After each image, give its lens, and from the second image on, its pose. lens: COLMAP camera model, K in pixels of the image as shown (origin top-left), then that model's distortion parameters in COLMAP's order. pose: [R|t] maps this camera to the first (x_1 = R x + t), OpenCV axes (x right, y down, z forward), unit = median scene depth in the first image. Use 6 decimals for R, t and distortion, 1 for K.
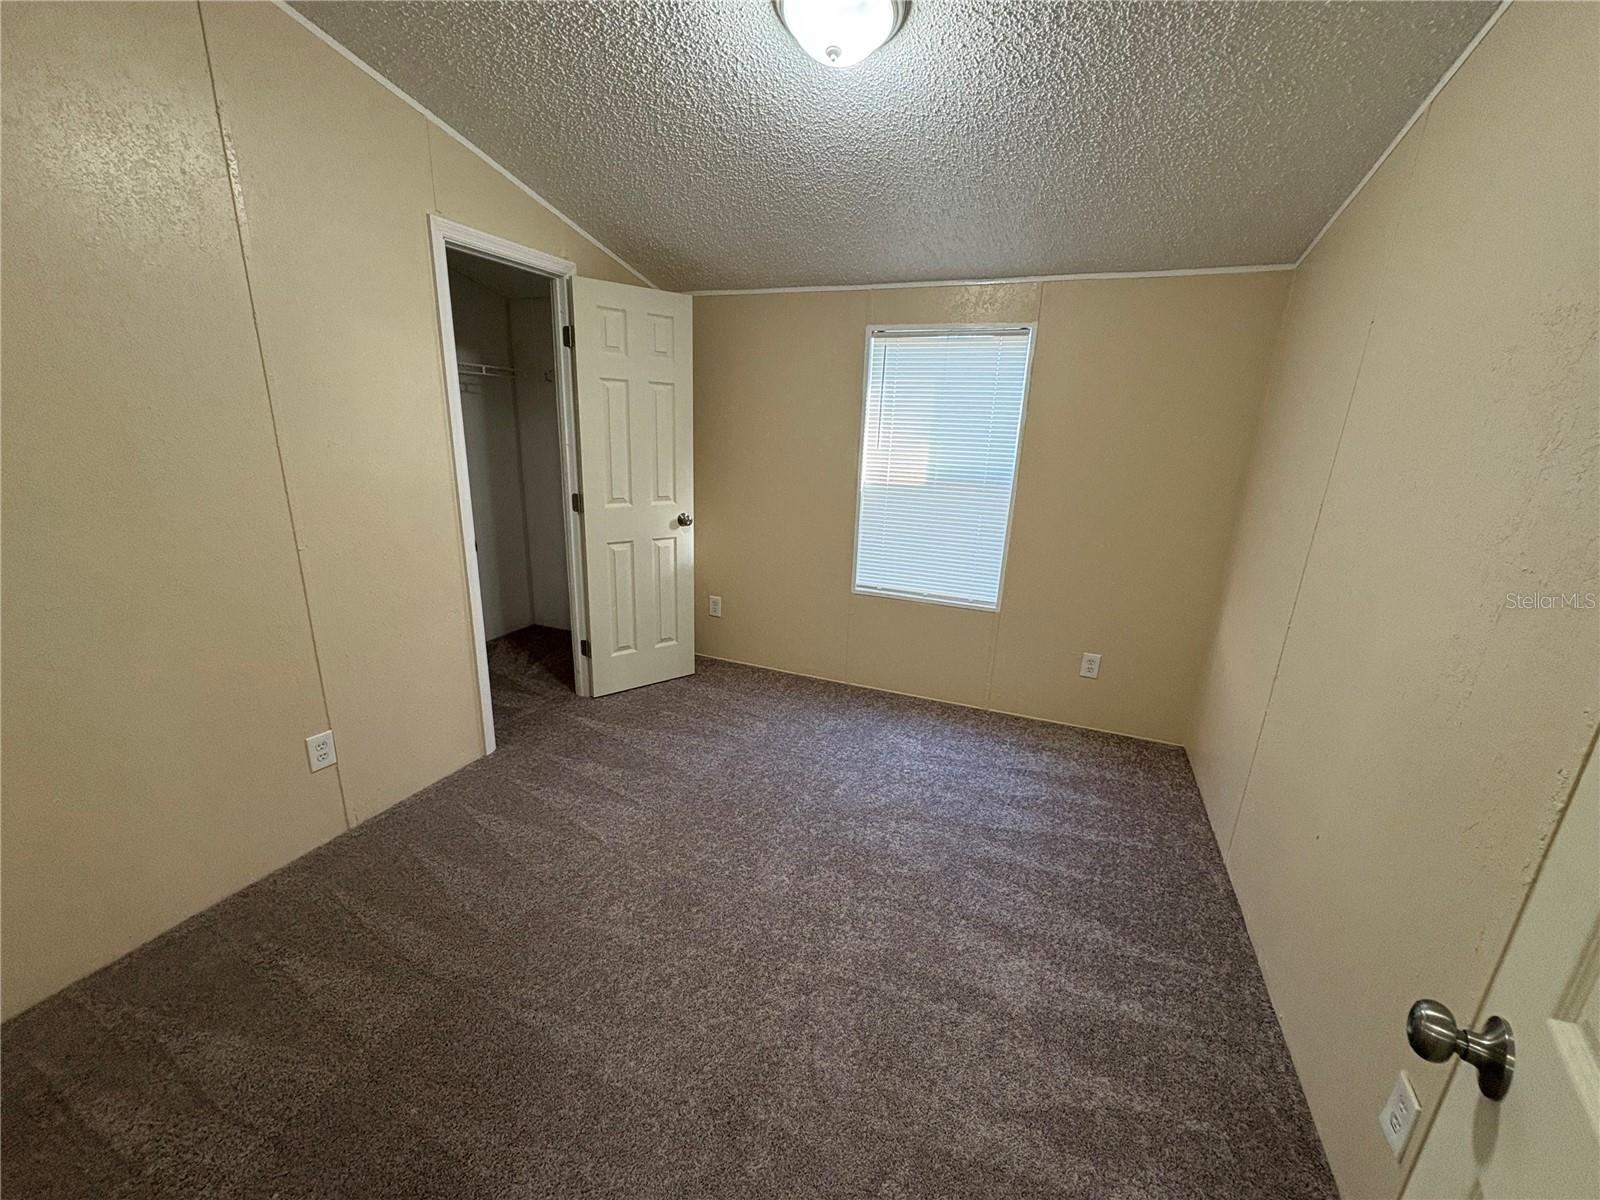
lens RADIAL K [[636.0, 0, 803.2], [0, 636.0, 589.2], [0, 0, 1]] dist [0.001710, -0.000010]
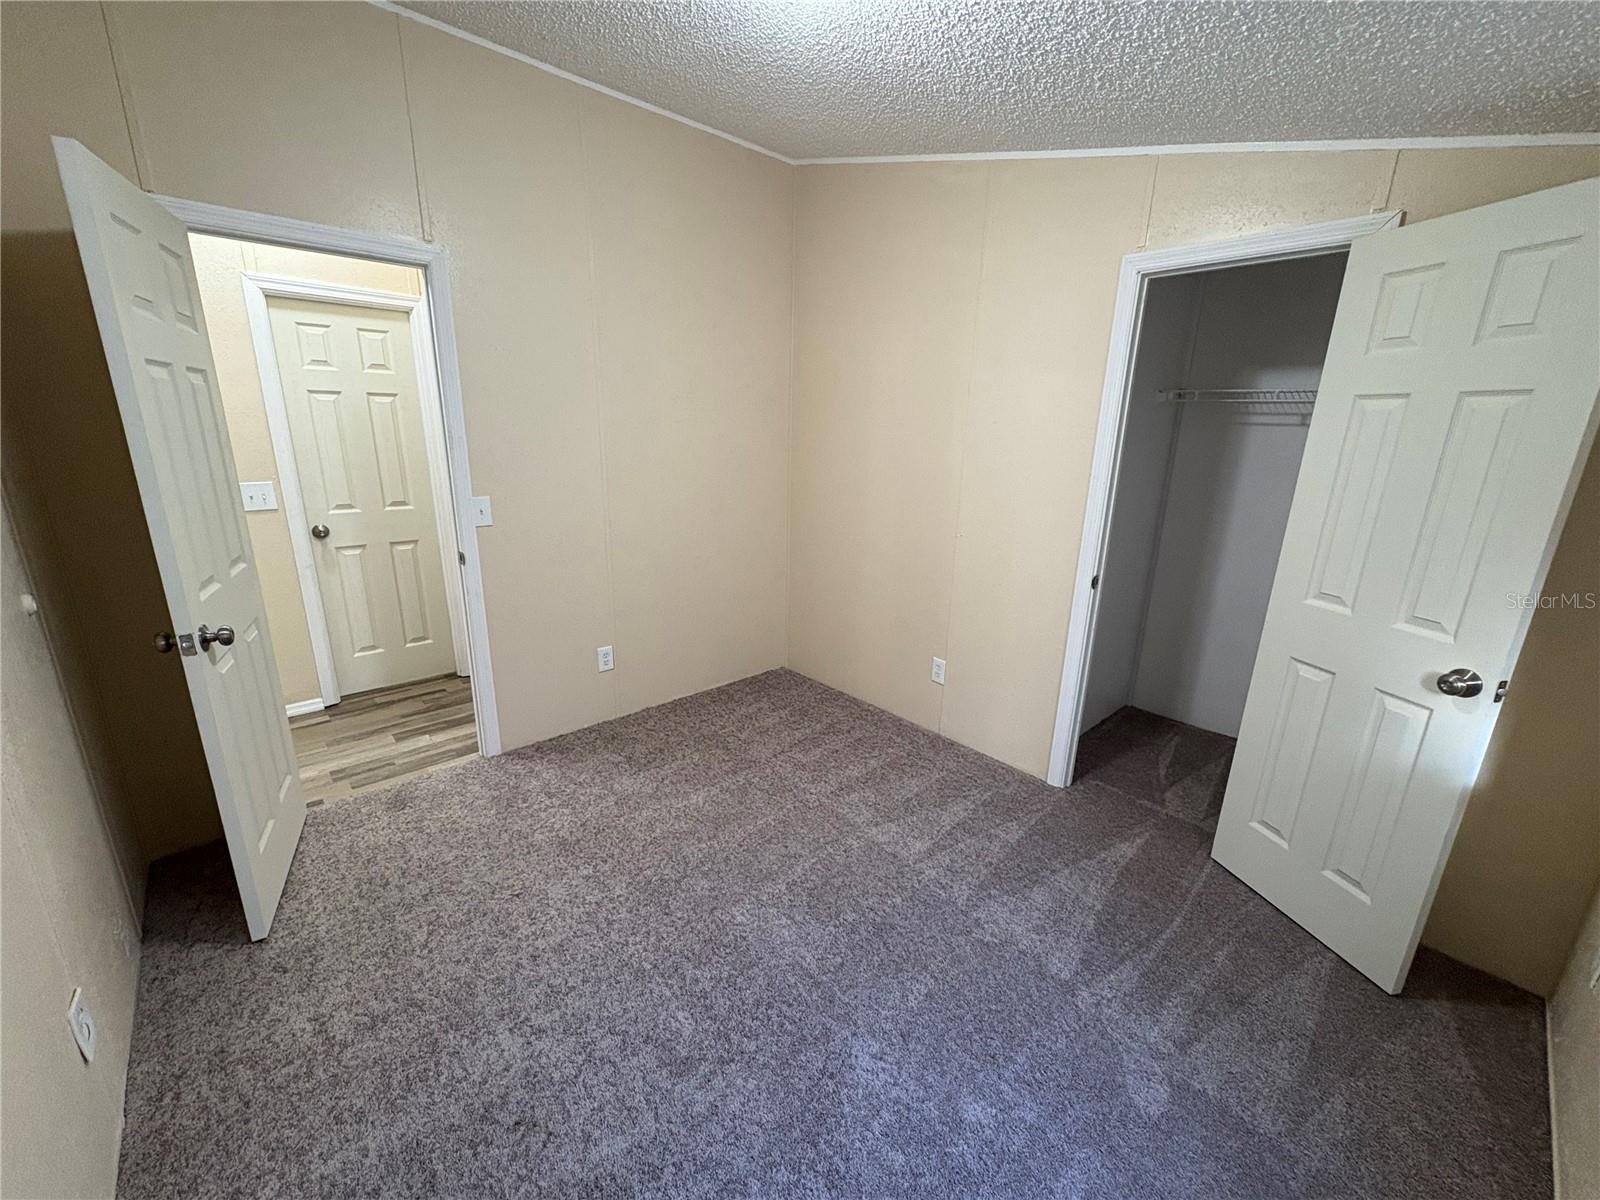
lens RADIAL K [[636.0, 0, 798.3], [0, 636.0, 602.2], [0, 0, 1]] dist [0.001710, -0.000010]
pose [[-0.414471, 0.189248, -0.890168, 0.426790], [-0.285961, 0.901514, 0.324806, -0.178367], [0.863968, 0.389176, -0.319534, 0.723382]]
